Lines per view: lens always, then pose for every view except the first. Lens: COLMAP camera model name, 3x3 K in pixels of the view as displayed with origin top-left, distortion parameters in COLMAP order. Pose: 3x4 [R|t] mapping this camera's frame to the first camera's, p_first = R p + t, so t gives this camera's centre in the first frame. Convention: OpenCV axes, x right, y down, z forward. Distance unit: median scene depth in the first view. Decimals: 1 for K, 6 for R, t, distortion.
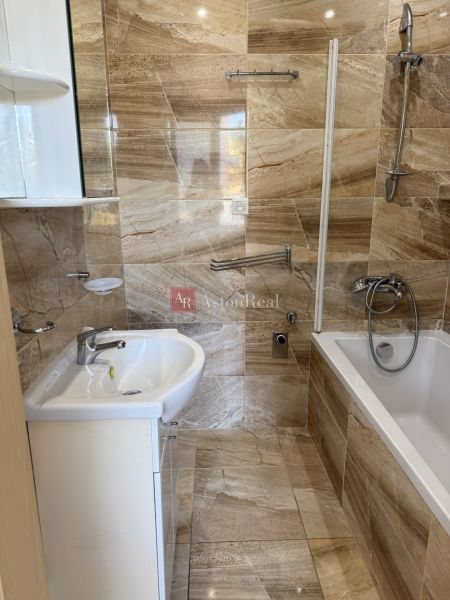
lens RADIAL K [[429.6, 0, 220.8], [0, 429.6, 306.2], [0, 0, 1]] dist [0.067815, -0.086934]
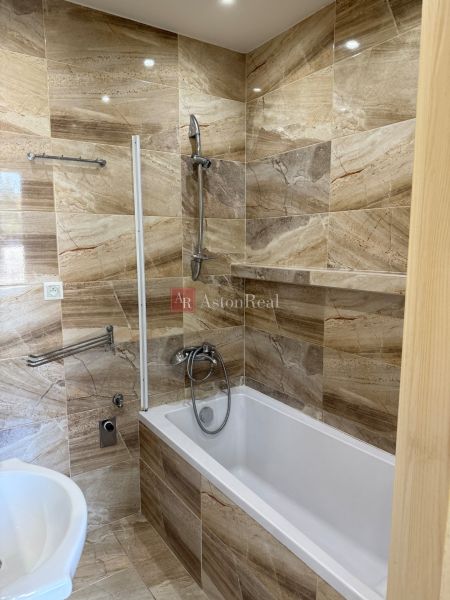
lens RADIAL K [[429.6, 0, 224.8], [0, 429.6, 299.7], [0, 0, 1]] dist [0.067815, -0.086934]
pose [[0.838129, -0.070631, 0.540880, -0.150842], [0.131461, 0.988509, -0.074623, -0.098721], [-0.529394, 0.133648, 0.837783, 0.040917]]
